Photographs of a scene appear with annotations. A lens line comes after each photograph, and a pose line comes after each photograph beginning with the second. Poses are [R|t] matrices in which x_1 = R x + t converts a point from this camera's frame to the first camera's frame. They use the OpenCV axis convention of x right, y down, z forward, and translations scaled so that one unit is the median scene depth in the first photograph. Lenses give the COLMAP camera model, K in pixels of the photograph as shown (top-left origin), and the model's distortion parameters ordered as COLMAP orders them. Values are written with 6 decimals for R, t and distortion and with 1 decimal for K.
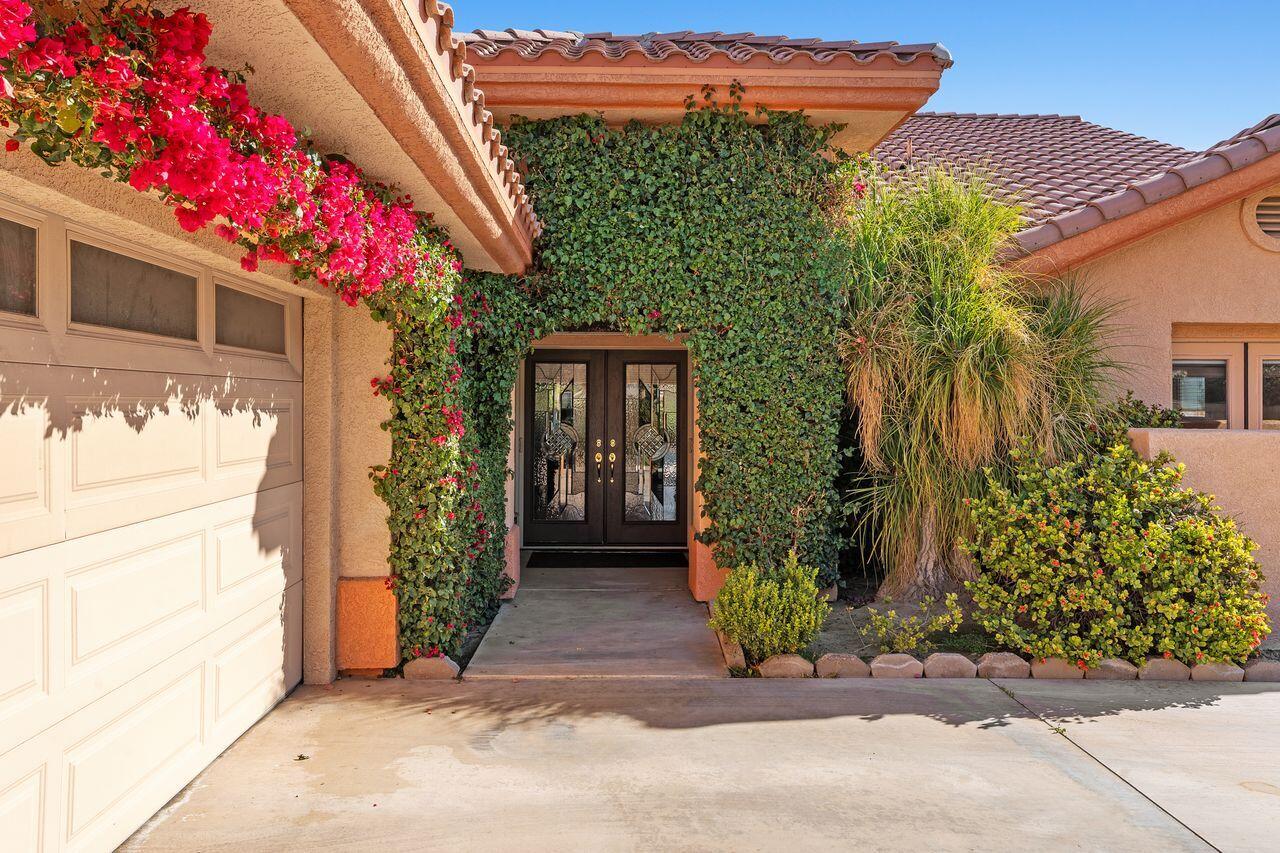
lens RADIAL K [[994.3, 0, 637.1], [0, 994.3, 403.1], [0, 0, 1]] dist [0.009855, 0.003146]
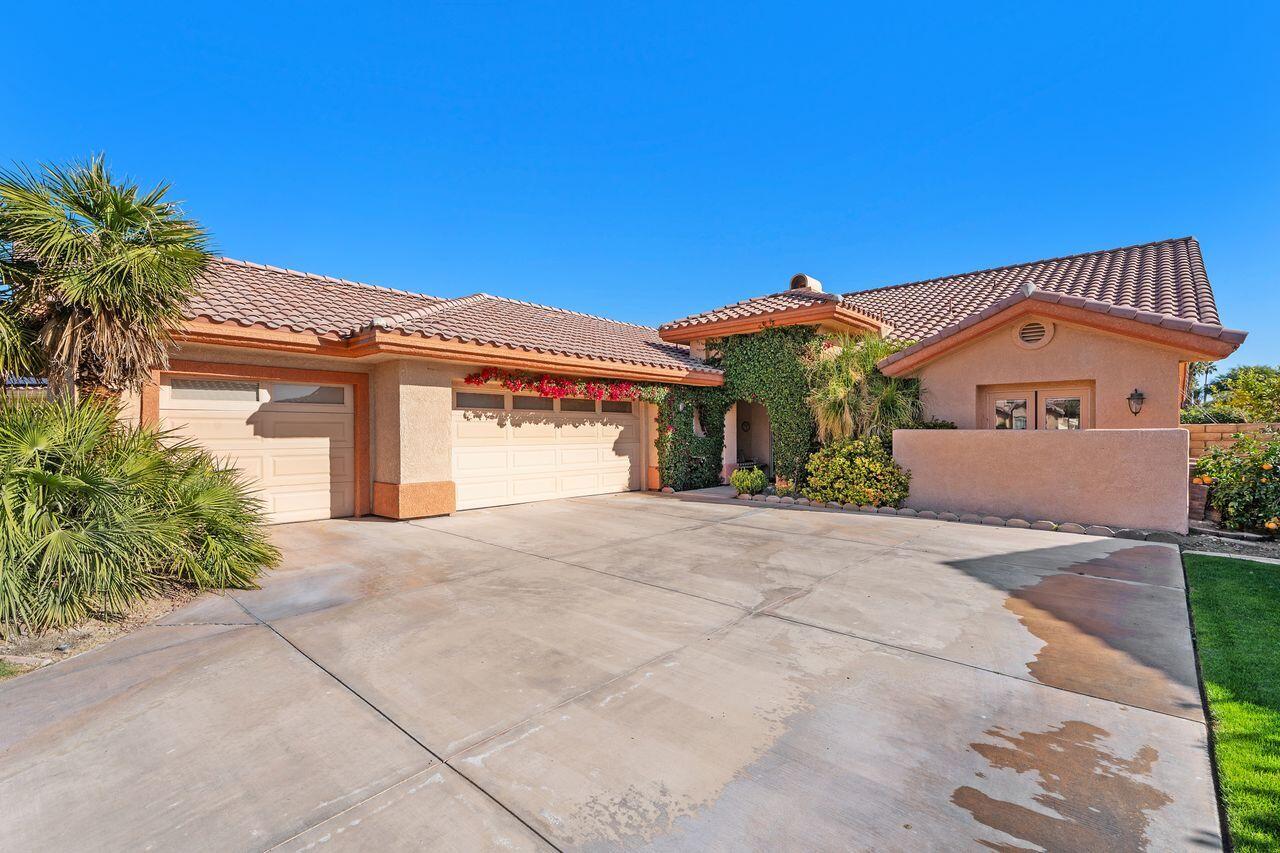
lens RADIAL K [[567.2, 0, 640.6], [0, 567.2, 430.7], [0, 0, 1]] dist [0.004466, 0.000050]
pose [[0.724273, -0.008556, -0.689460, 1.296464], [0.007780, 0.999961, -0.004237, 0.037435], [0.689470, -0.002295, 0.724311, -0.725190]]
